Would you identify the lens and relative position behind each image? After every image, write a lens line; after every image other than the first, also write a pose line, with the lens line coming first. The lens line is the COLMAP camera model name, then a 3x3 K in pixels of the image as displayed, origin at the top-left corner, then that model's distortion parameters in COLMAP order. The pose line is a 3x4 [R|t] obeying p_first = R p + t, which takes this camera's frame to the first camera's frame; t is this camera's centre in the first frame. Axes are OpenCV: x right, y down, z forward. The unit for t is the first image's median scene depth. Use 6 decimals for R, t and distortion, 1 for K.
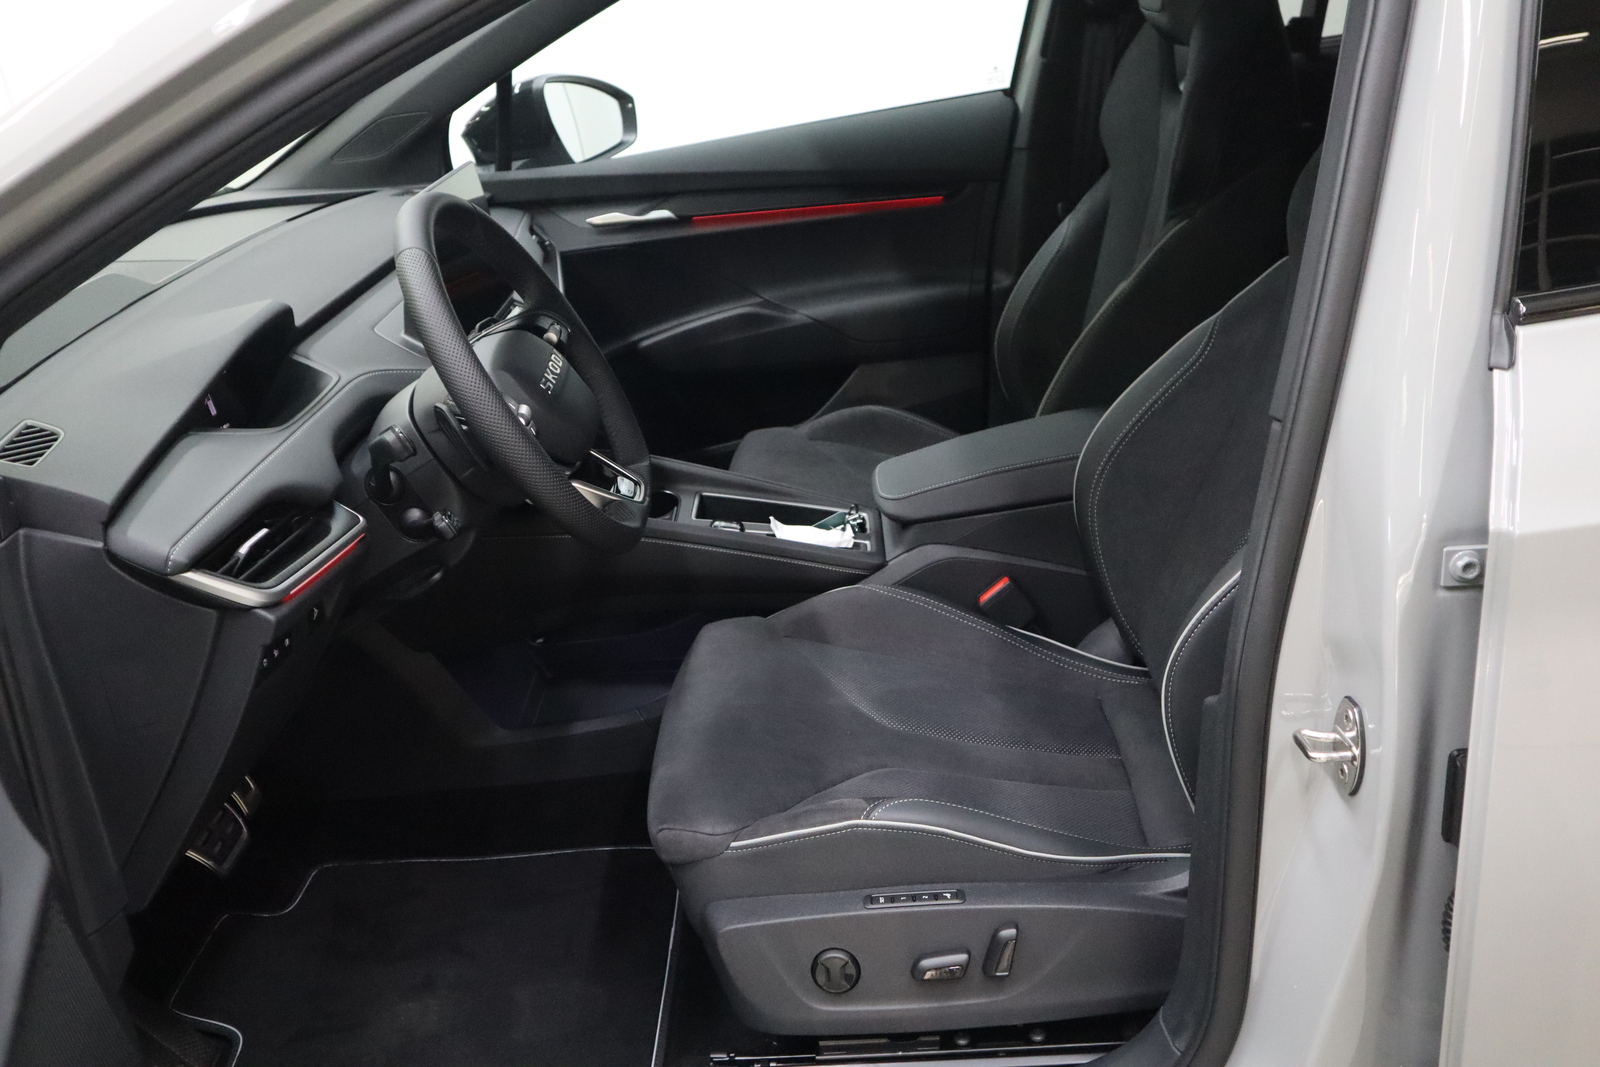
lens RADIAL K [[1515.6, 0, 800.0], [0, 1515.6, 533.5], [0, 0, 1]] dist [-0.012088, 0.023607]
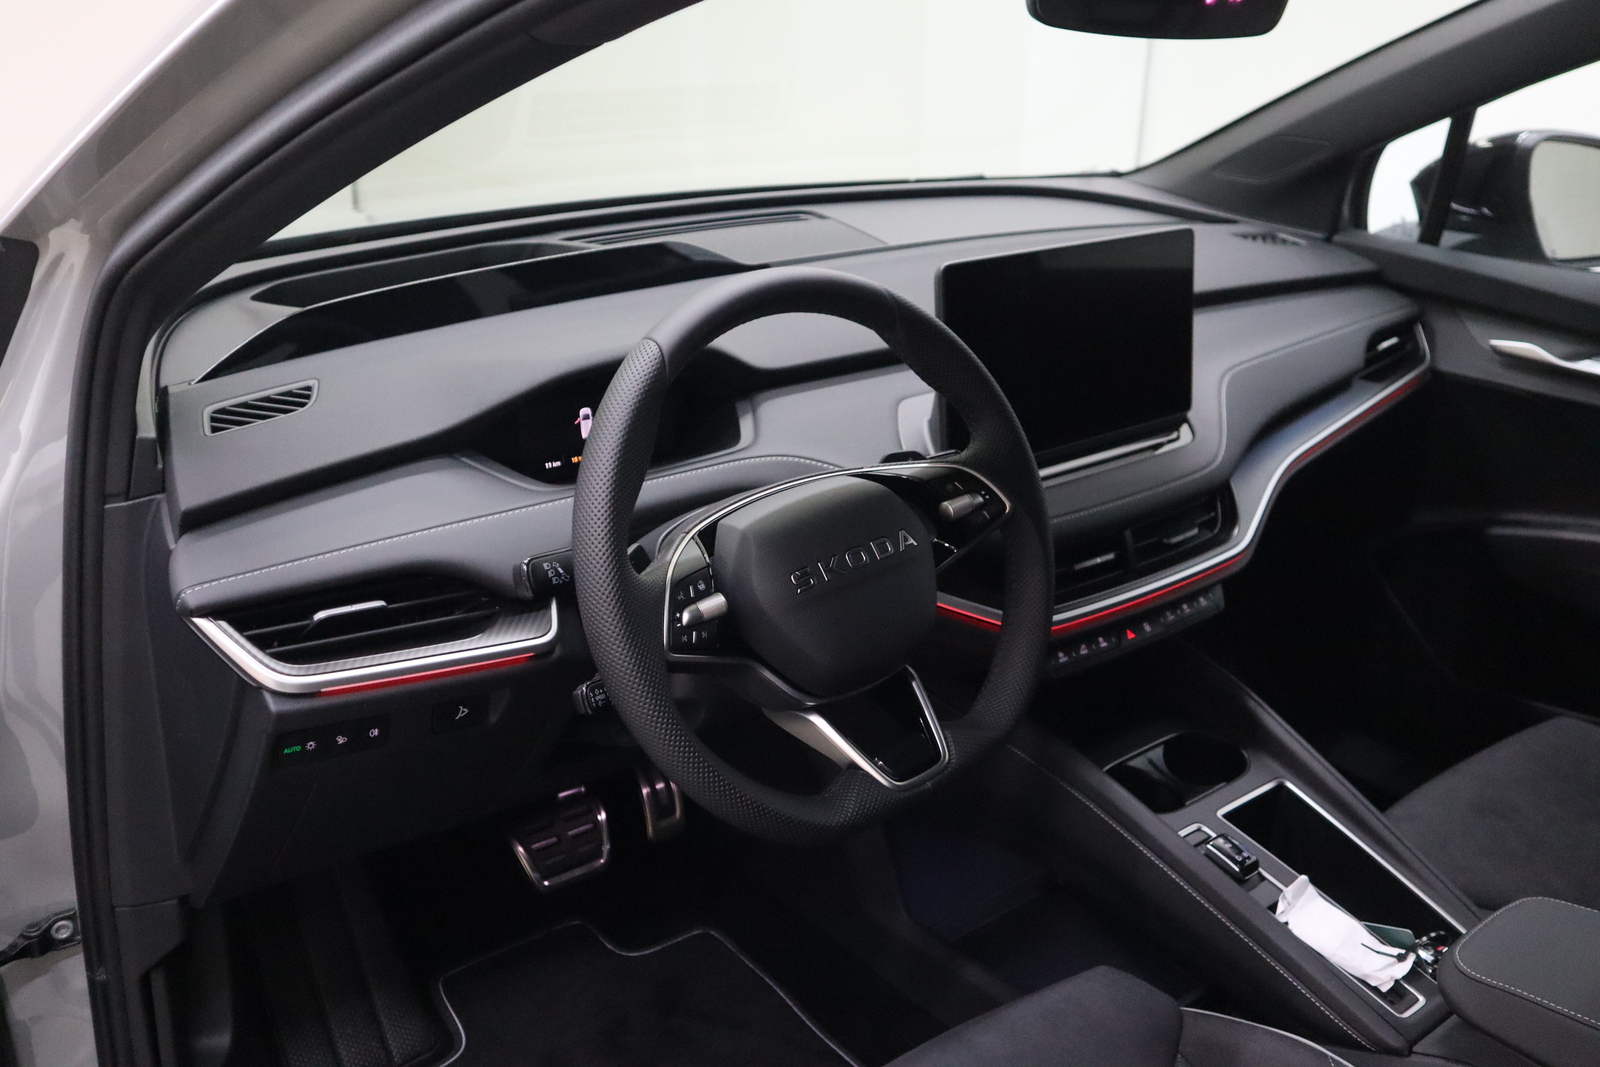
lens RADIAL K [[1515.6, 0, 800.0], [0, 1515.6, 533.5], [0, 0, 1]] dist [-0.012088, 0.023607]
pose [[0.628533, 0.407406, -0.662546, 0.202263], [-0.376885, 0.904683, 0.198761, -0.180190], [0.680371, 0.124775, 0.722168, 0.349785]]
